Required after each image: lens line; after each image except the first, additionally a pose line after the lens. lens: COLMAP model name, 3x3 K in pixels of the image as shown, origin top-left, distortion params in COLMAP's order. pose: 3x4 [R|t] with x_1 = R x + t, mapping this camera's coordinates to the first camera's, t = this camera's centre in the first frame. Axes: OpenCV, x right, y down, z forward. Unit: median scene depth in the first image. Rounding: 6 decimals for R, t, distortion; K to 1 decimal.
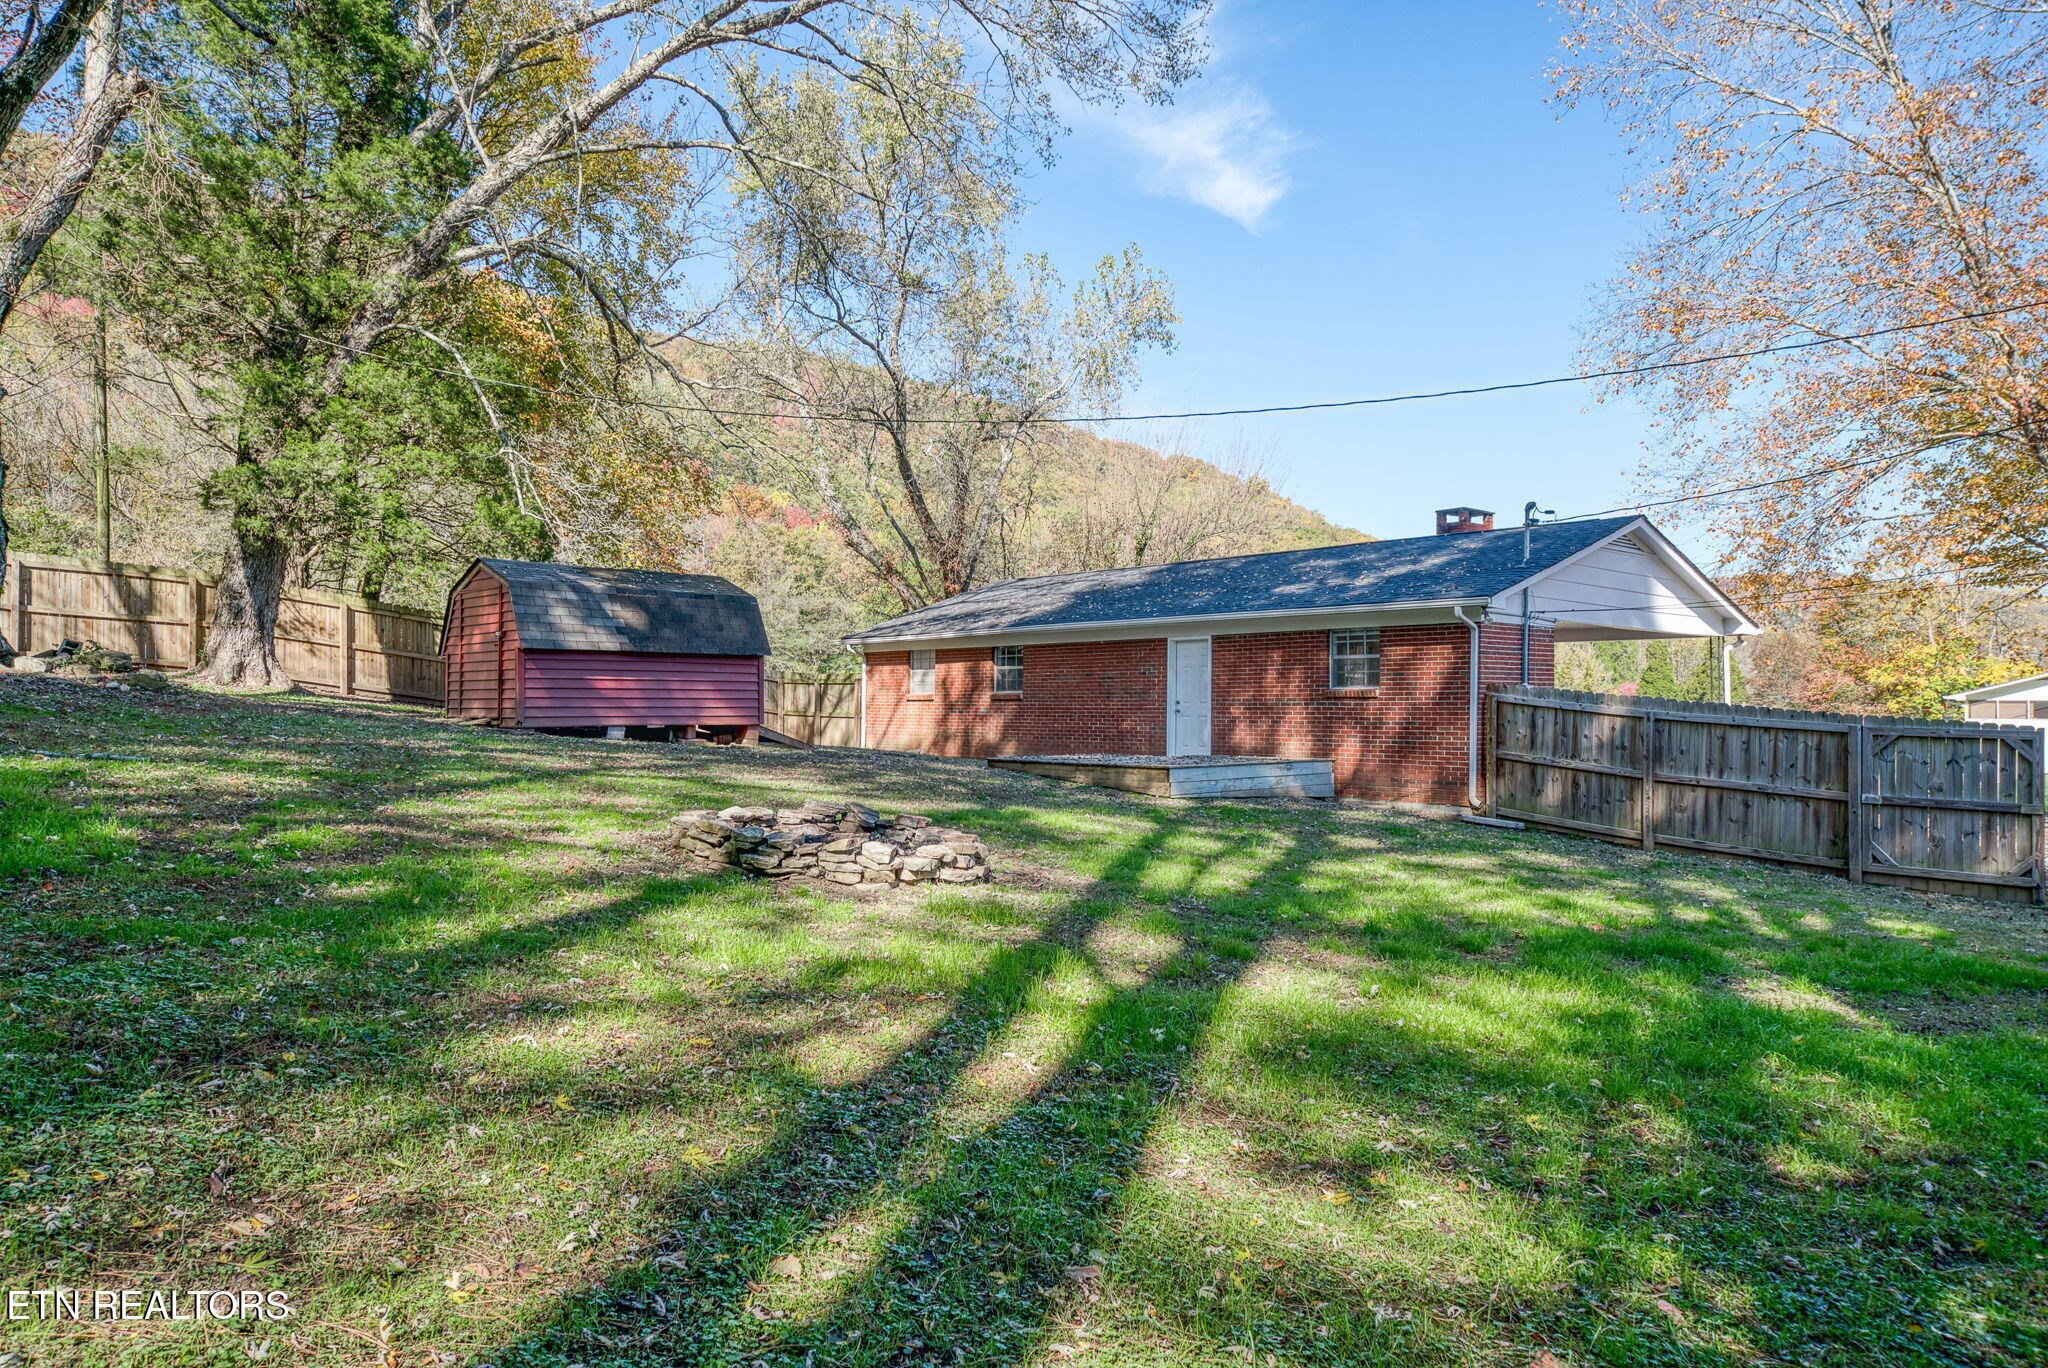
lens RADIAL K [[1273.5, 0, 992.3], [0, 1273.5, 687.0], [0, 0, 1]] dist [0.010468, 0.004294]
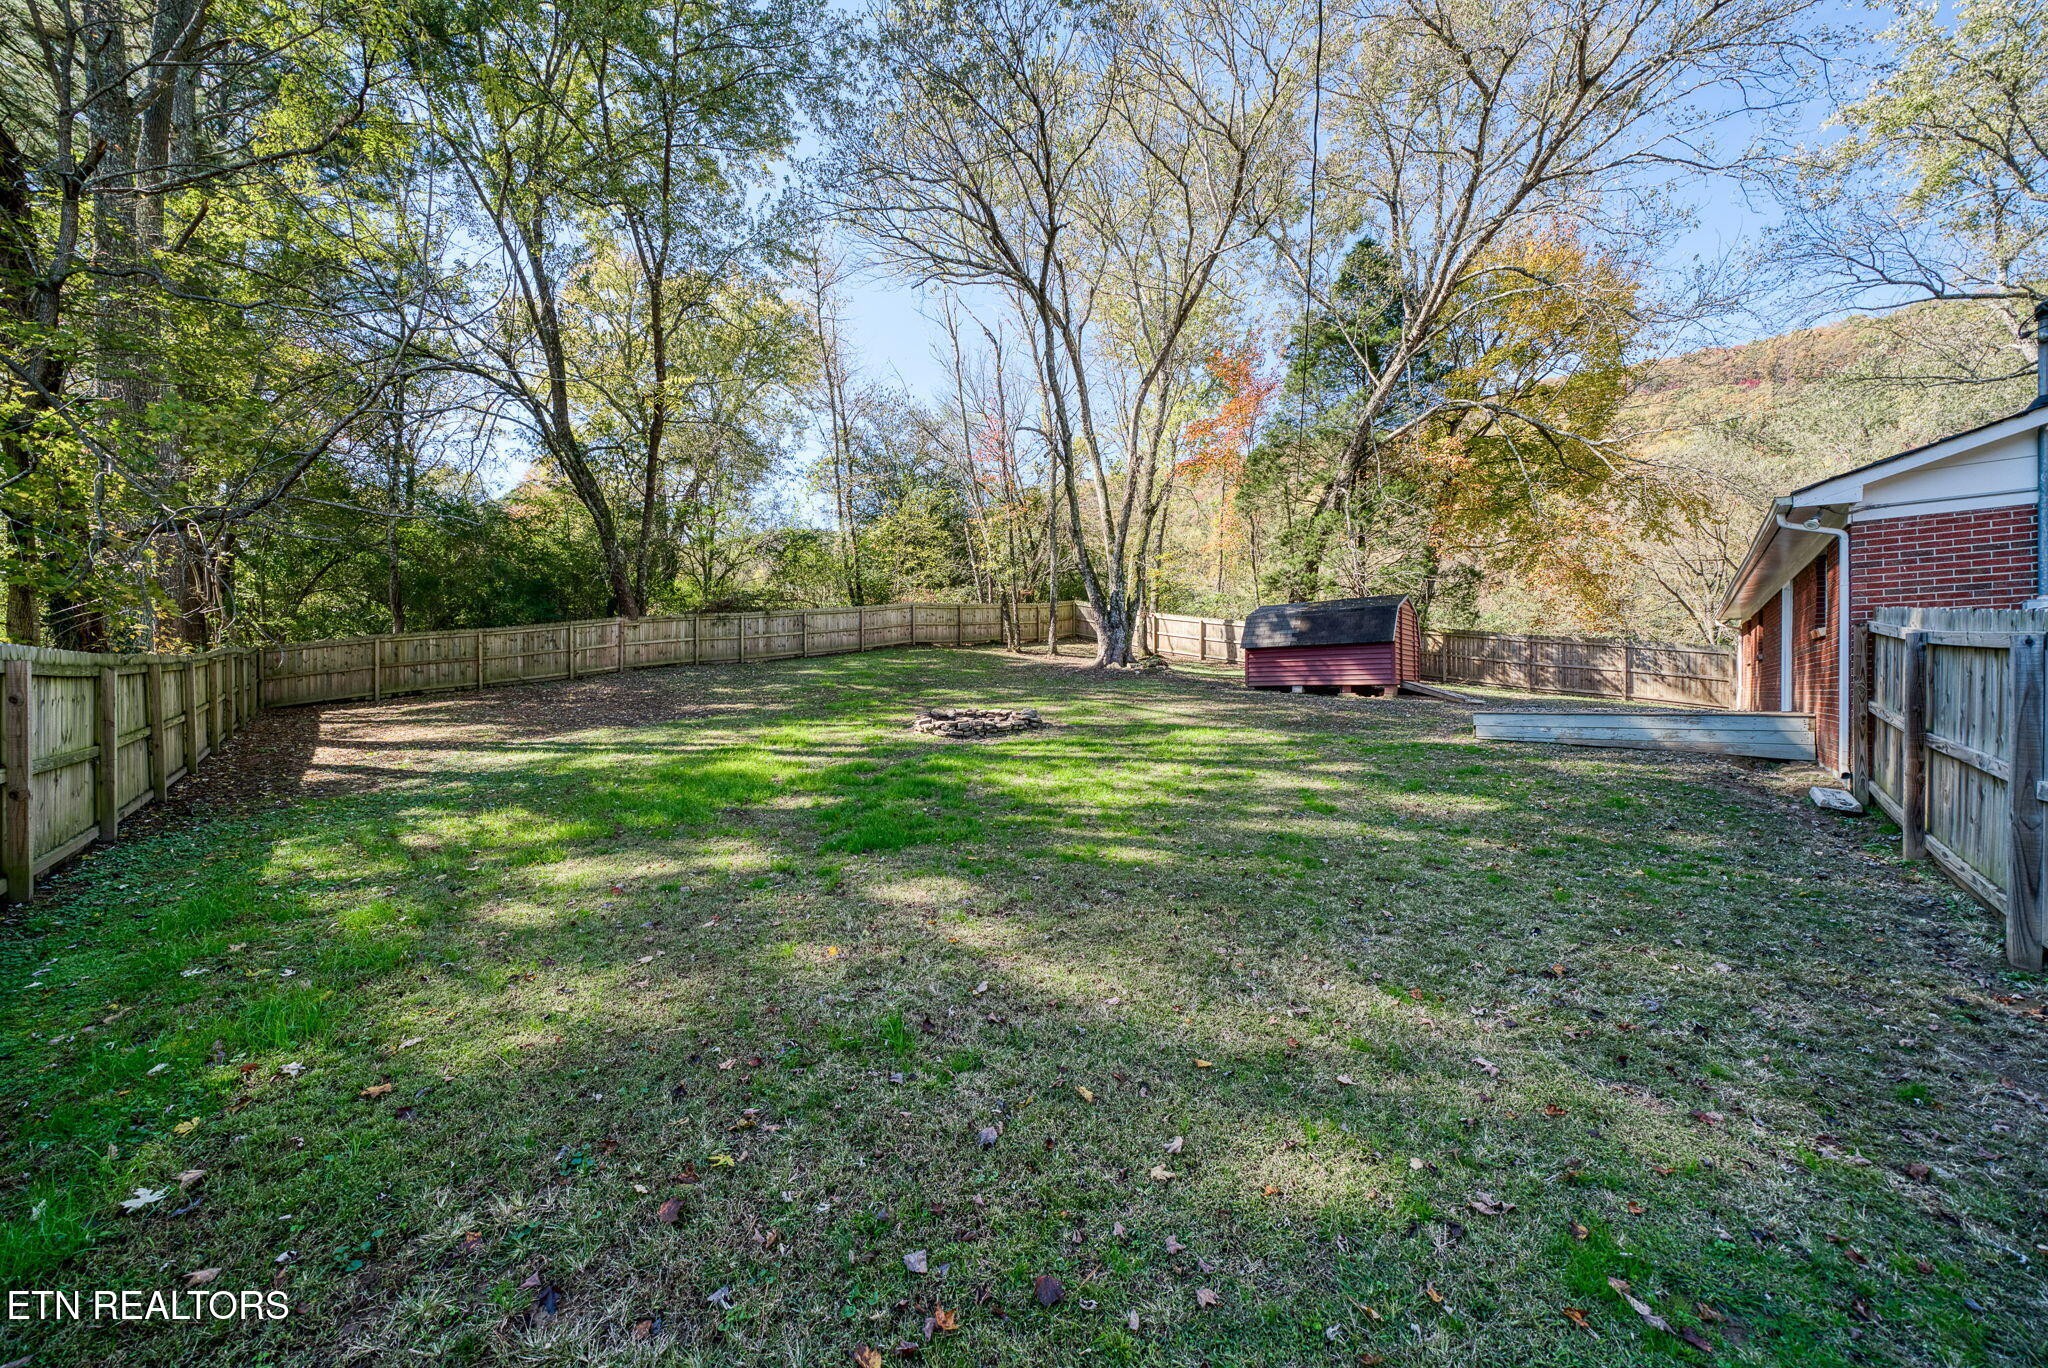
lens RADIAL K [[746.7, 0, 1007.6], [0, 746.7, 676.5], [0, 0, 1]] dist [-0.009421, 0.000154]
pose [[0.064702, -0.029940, -0.997455, 0.760091], [0.013358, 0.999486, -0.029134, 0.042891], [0.997815, -0.011439, 0.065068, 0.513411]]
